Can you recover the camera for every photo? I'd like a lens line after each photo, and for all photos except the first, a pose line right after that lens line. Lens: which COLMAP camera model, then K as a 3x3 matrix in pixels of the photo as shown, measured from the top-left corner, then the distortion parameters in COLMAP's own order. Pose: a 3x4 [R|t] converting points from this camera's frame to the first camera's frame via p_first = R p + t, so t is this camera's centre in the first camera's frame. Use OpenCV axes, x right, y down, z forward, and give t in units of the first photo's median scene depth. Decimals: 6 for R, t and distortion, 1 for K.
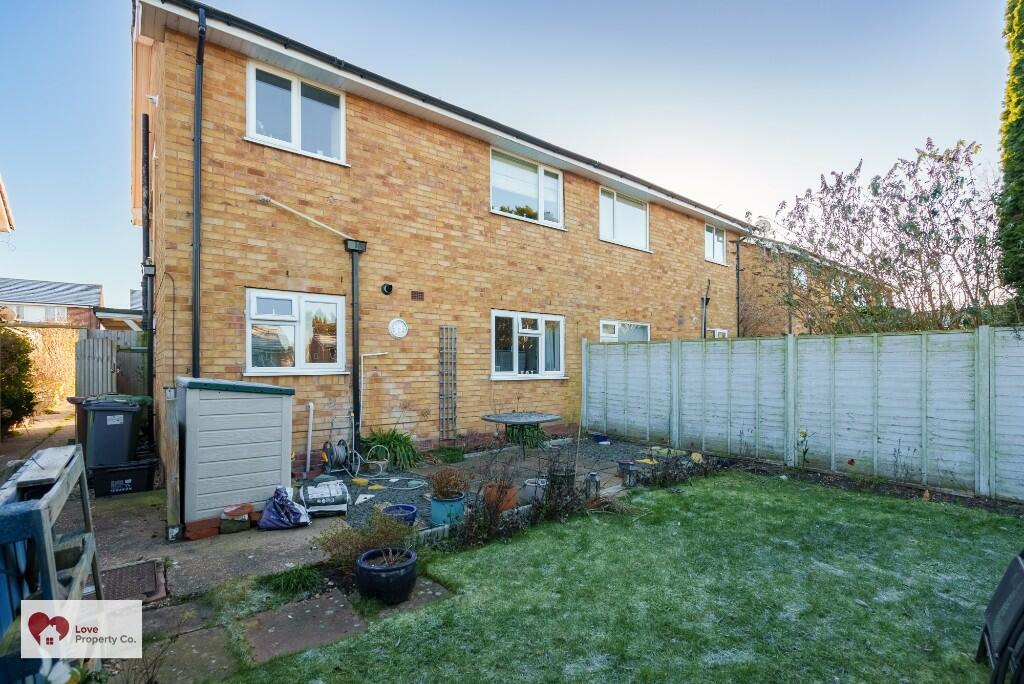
lens RADIAL K [[474.4, 0, 530.4], [0, 474.4, 364.0], [0, 0, 1]] dist [-0.009006, 0.003602]
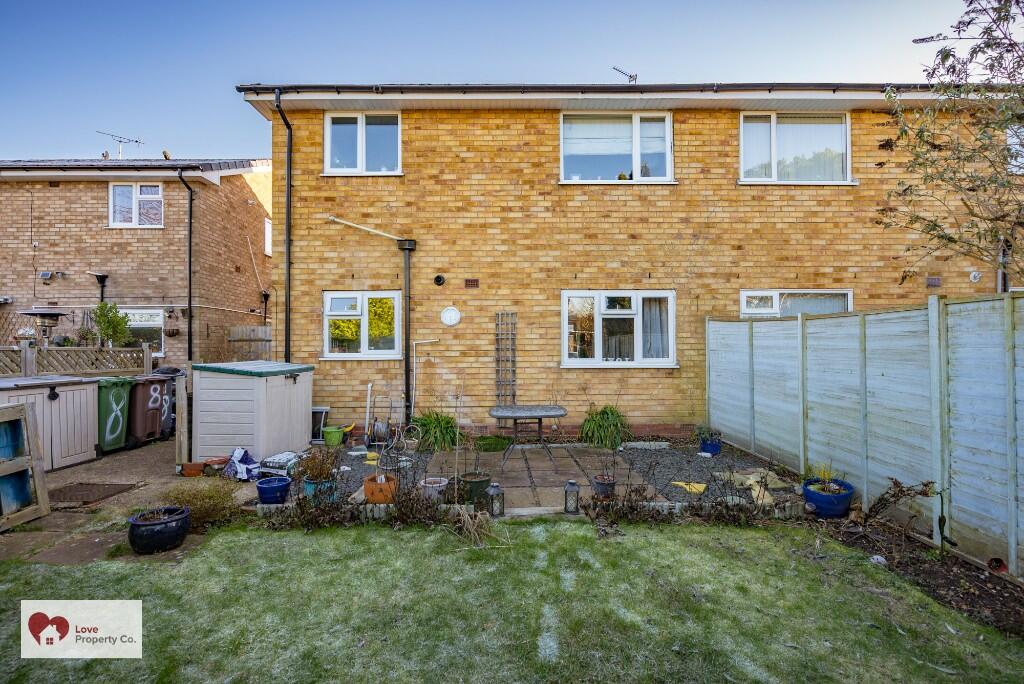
lens RADIAL K [[474.4, 0, 513.3], [0, 474.4, 345.8], [0, 0, 1]] dist [-0.009006, 0.003602]
pose [[0.772300, -0.004079, -0.635245, 0.500360], [0.002954, 0.999992, -0.002830, -0.006741], [0.635251, 0.000309, 0.772305, 0.277662]]
